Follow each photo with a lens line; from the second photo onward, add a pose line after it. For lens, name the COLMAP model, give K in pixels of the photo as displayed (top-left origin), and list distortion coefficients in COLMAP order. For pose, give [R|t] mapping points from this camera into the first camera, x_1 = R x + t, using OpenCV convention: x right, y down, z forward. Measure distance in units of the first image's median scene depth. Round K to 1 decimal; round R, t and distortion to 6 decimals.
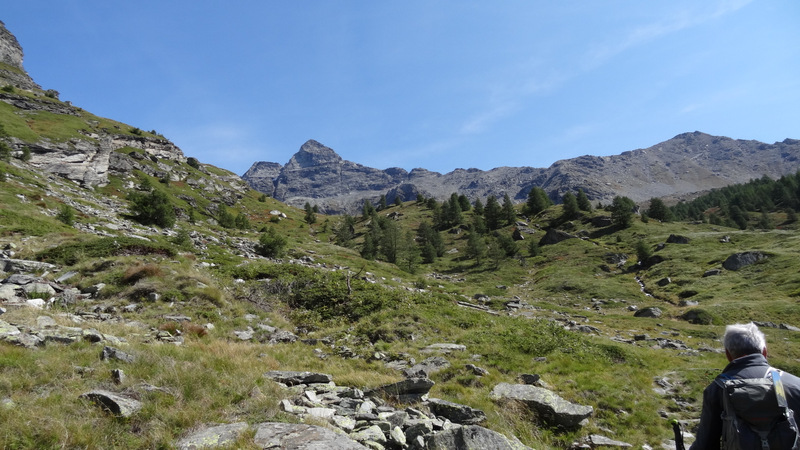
lens RADIAL K [[571.1, 0, 400.0], [0, 571.1, 225.0], [0, 0, 1]] dist [0.003088, 0.005897]
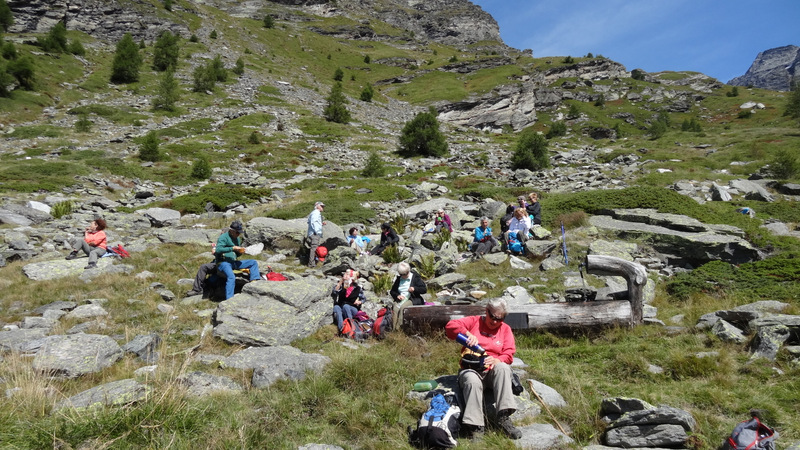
lens RADIAL K [[568.7, 0, 400.0], [0, 568.7, 225.0], [0, 0, 1]] dist [0.008553, 0.005716]
pose [[0.650017, -0.107403, -0.752291, 0.049460], [0.200058, 0.979226, 0.033058, 0.021146], [0.733113, -0.171990, 0.658001, 0.139935]]
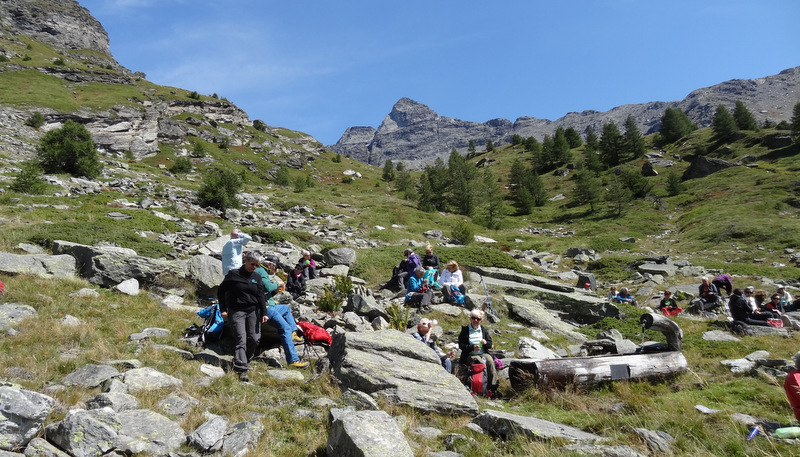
lens RADIAL K [[602.3, 0, 376.4], [0, 602.3, 229.9], [0, 0, 1]] dist [0.009539, 0.011971]
pose [[0.973576, -0.062057, -0.219769, 0.023888], [0.076926, 0.995245, 0.059753, 0.016854], [0.215016, -0.075080, 0.973720, 0.126551]]
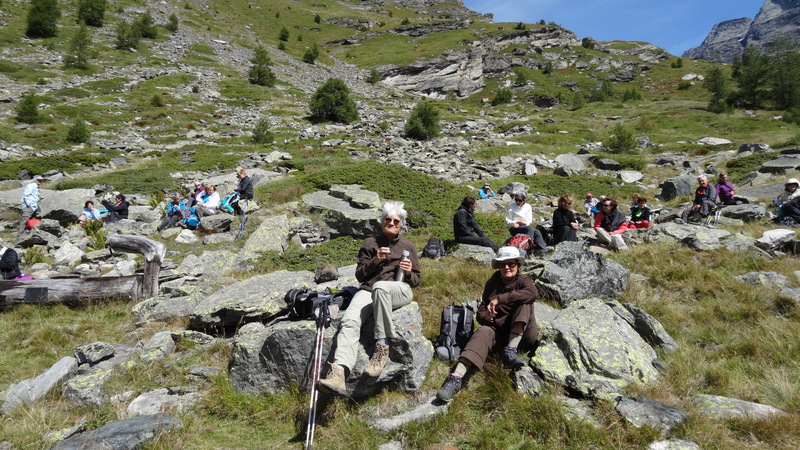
lens RADIAL K [[571.1, 0, 400.0], [0, 571.1, 225.0], [0, 0, 1]] dist [0.003088, 0.005897]
pose [[0.698717, -0.056054, -0.713198, 0.068774], [0.186273, 0.976794, 0.105720, 0.024976], [0.690722, -0.206718, 0.692944, 0.156404]]
